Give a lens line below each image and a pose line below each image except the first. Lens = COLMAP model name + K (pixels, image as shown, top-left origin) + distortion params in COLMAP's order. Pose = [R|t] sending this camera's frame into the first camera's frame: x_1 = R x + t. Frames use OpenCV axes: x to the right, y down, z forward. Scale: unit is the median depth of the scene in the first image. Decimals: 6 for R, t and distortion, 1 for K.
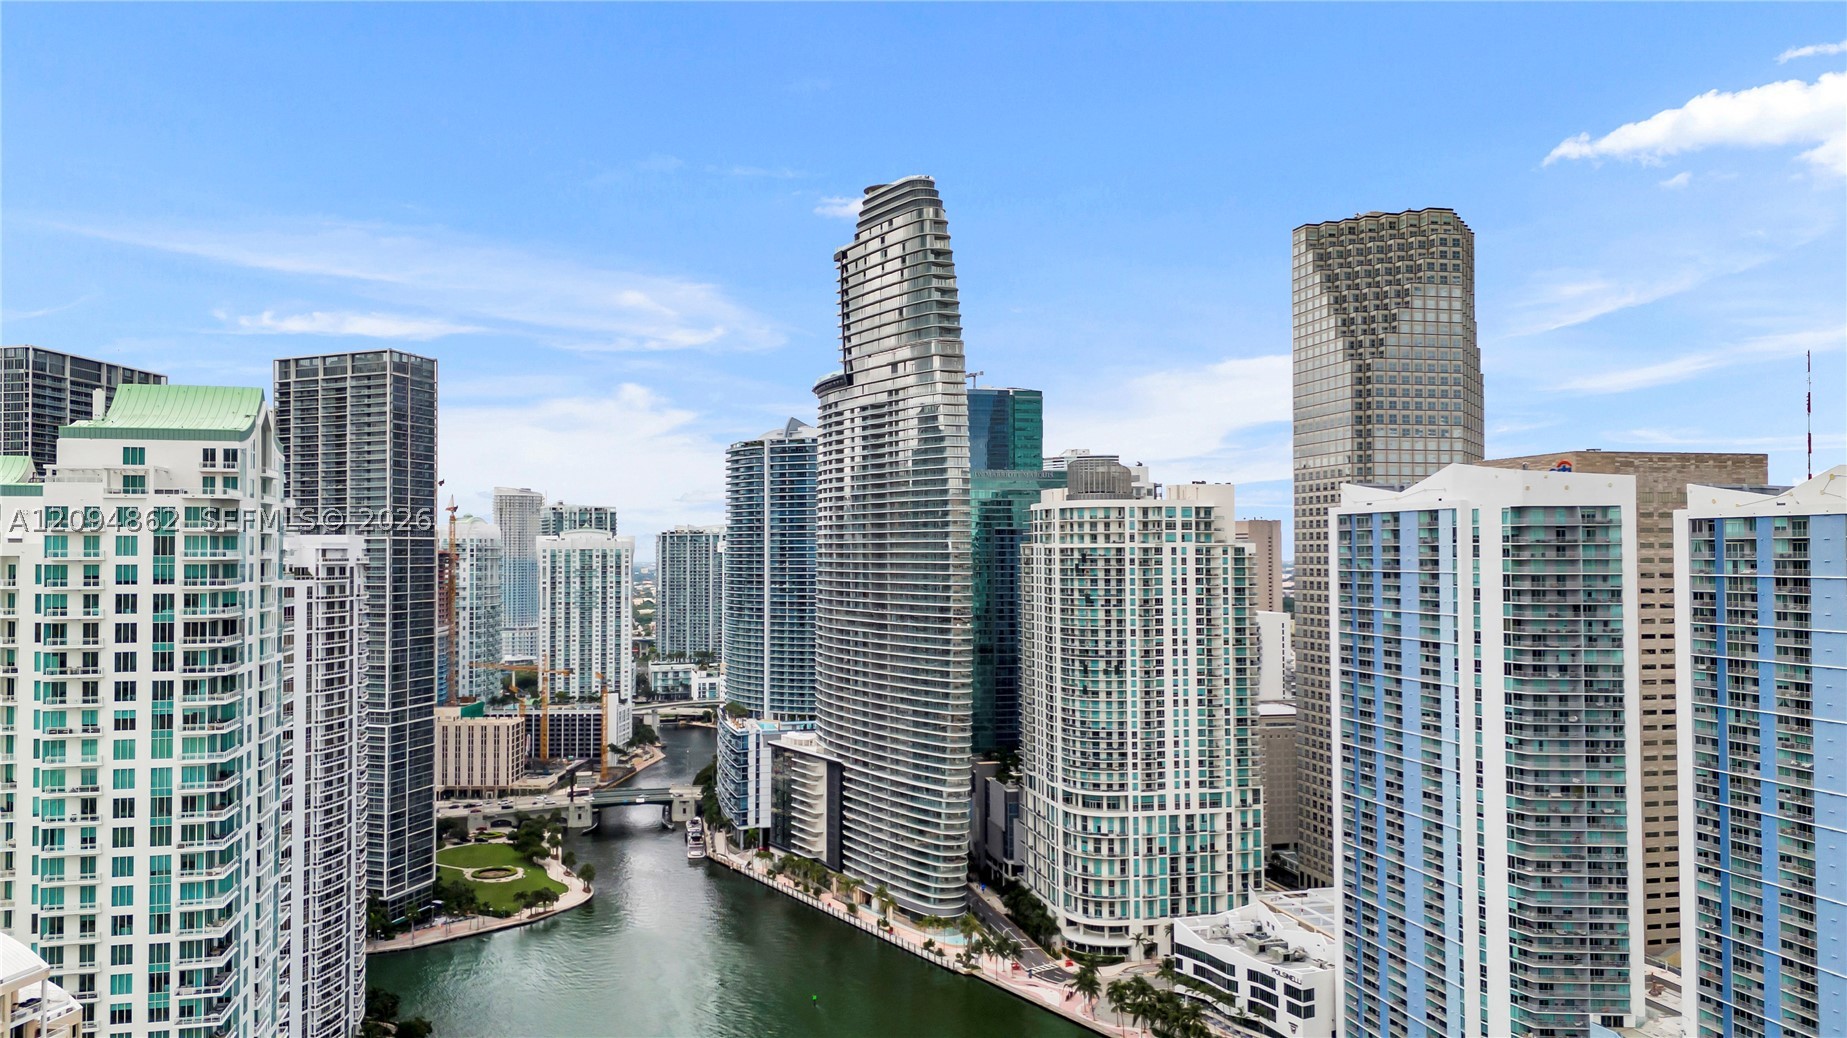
lens RADIAL K [[1349.8, 0, 923.5], [0, 1349.8, 519.0], [0, 0, 1]] dist [0.094779, -0.092127]
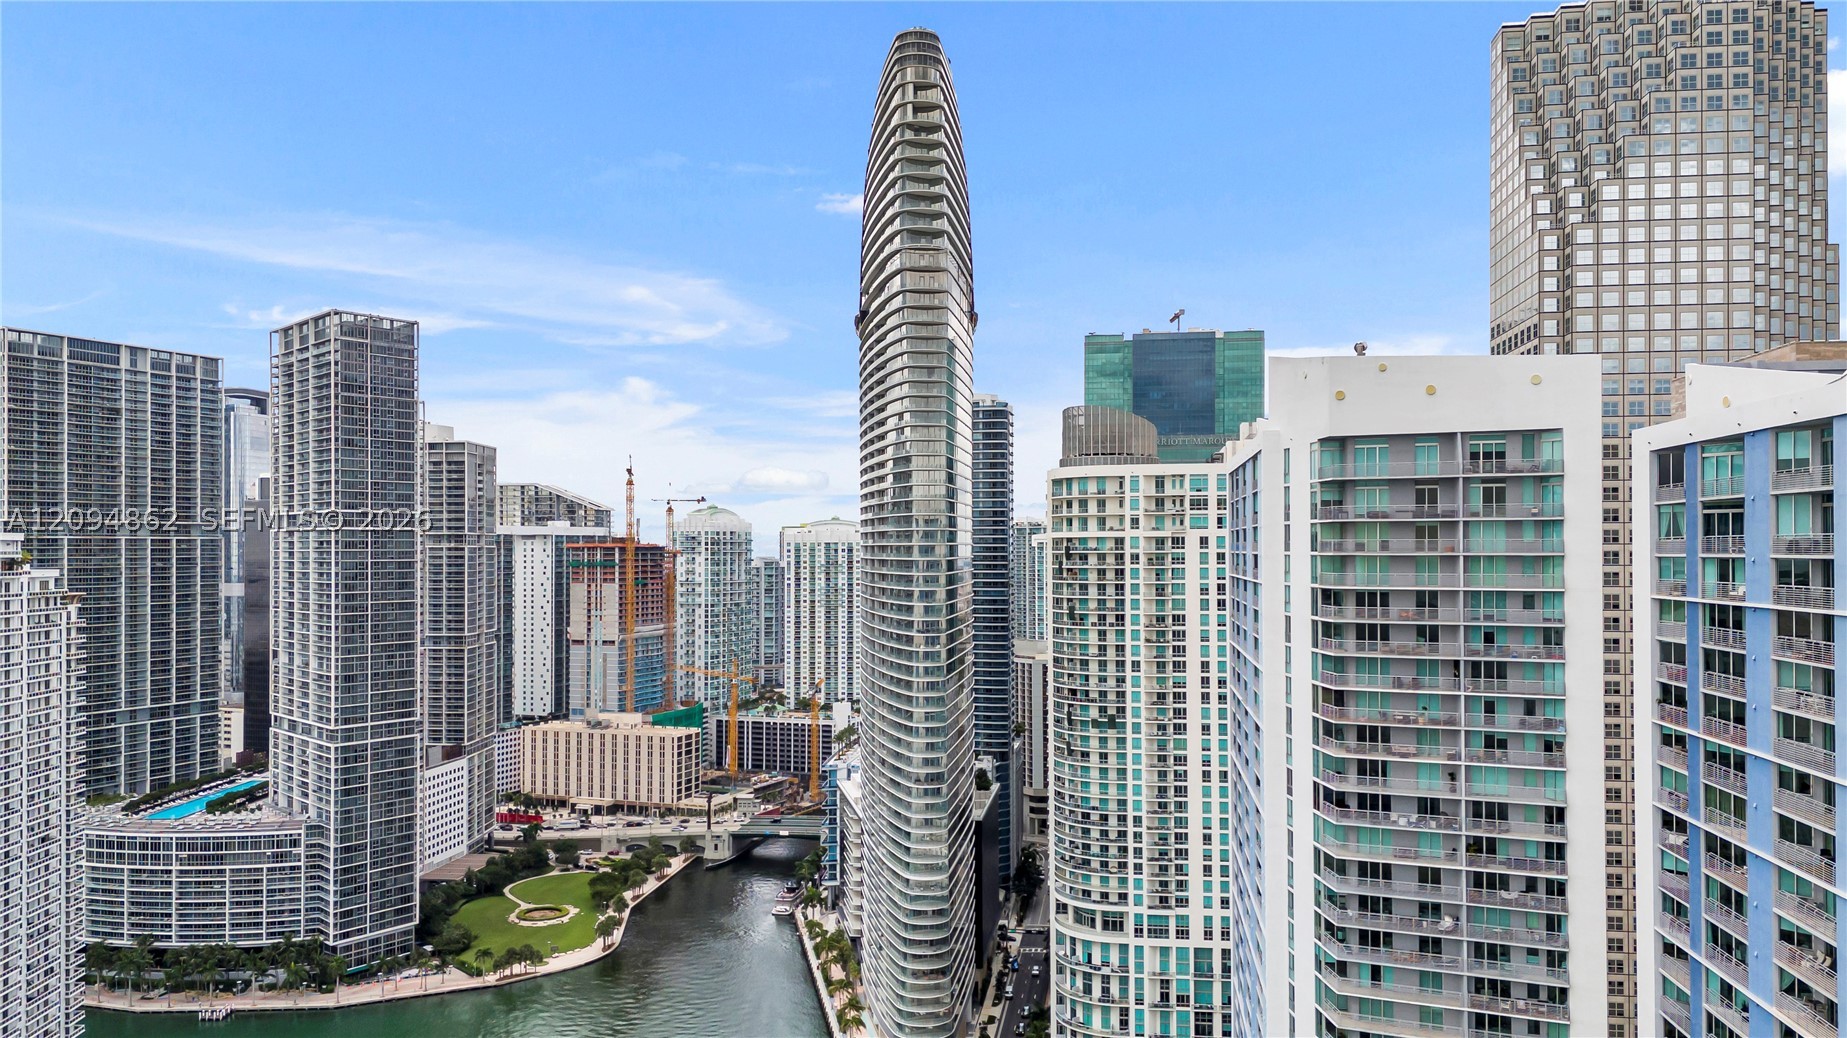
lens RADIAL K [[1390.1, 0, 923.5], [0, 1390.1, 519.0], [0, 0, 1]] dist [0.052350, -0.110427]
pose [[0.939134, -0.006636, -0.343487, 0.289388], [0.008201, 0.999962, 0.003103, 0.009313], [0.343453, -0.005731, 0.939152, 0.326812]]
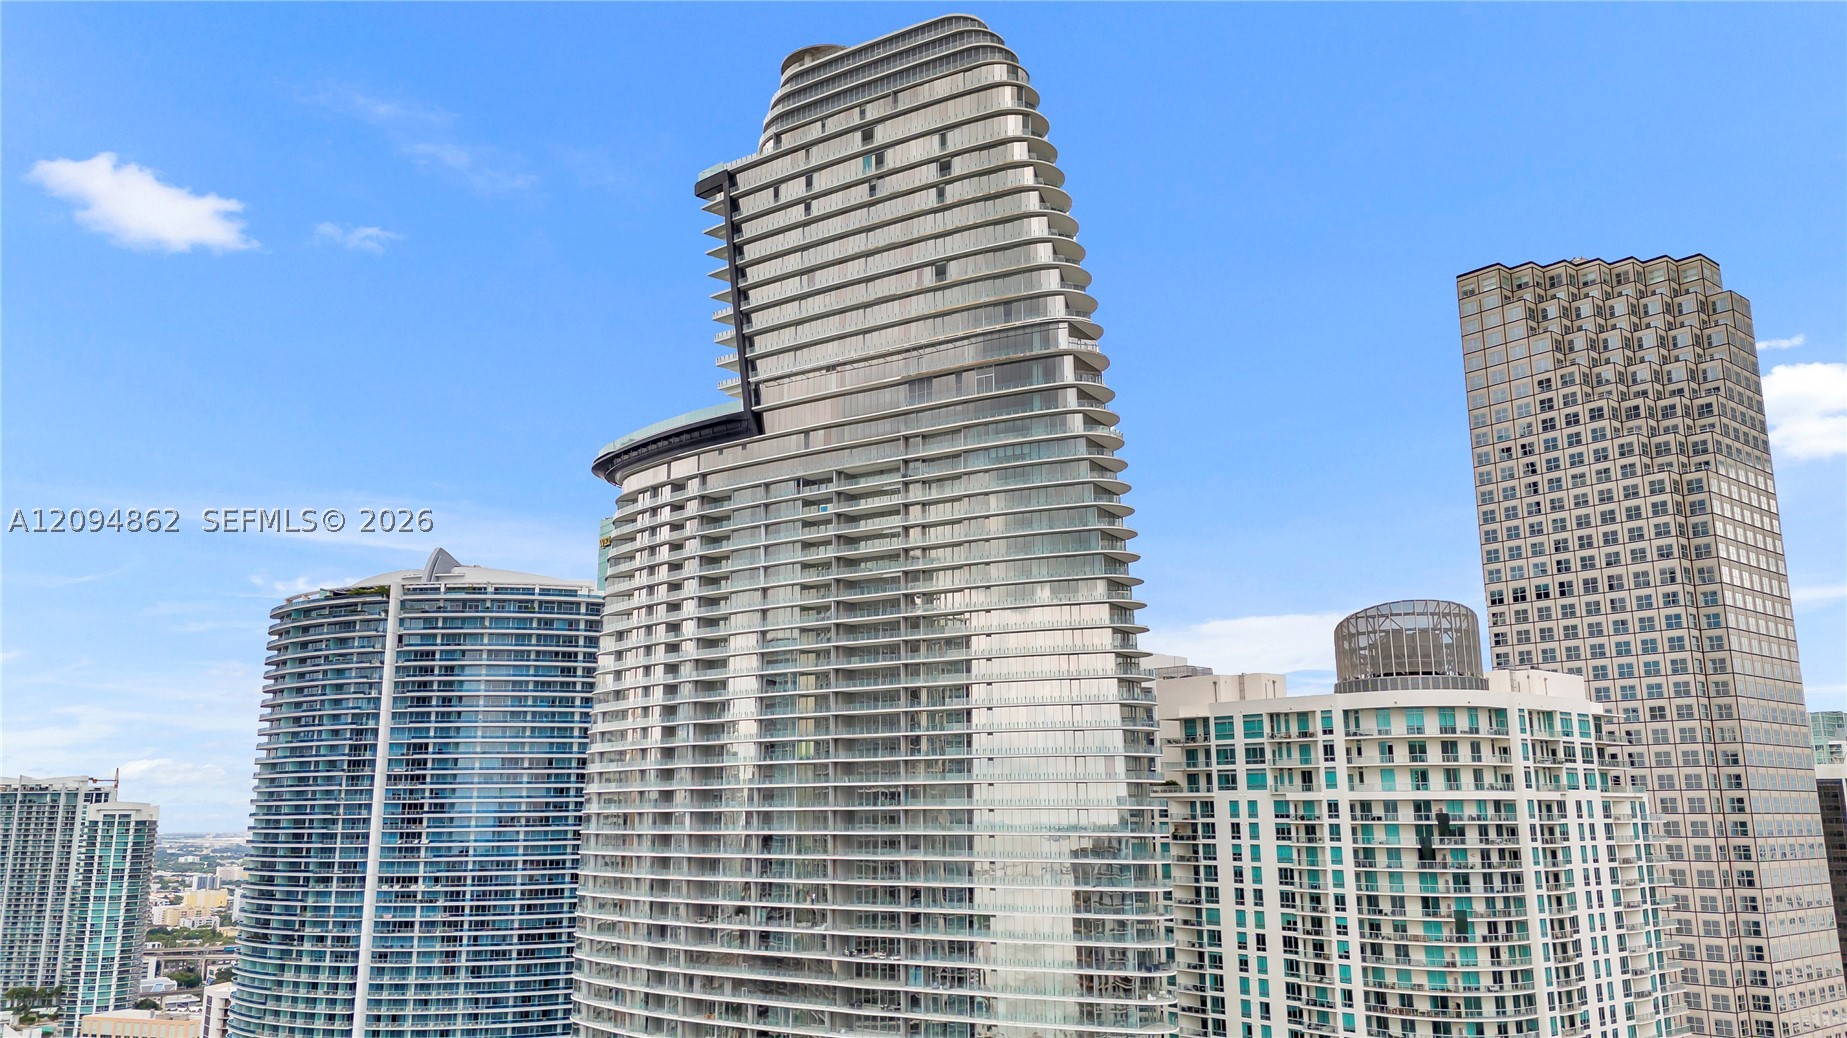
lens RADIAL K [[1349.8, 0, 923.5], [0, 1349.8, 519.0], [0, 0, 1]] dist [0.094779, -0.092127]
pose [[0.899885, 0.090172, 0.426703, -0.228172], [-0.008185, 0.981712, -0.190197, 0.017674], [-0.436050, 0.167664, 0.884166, 0.668421]]
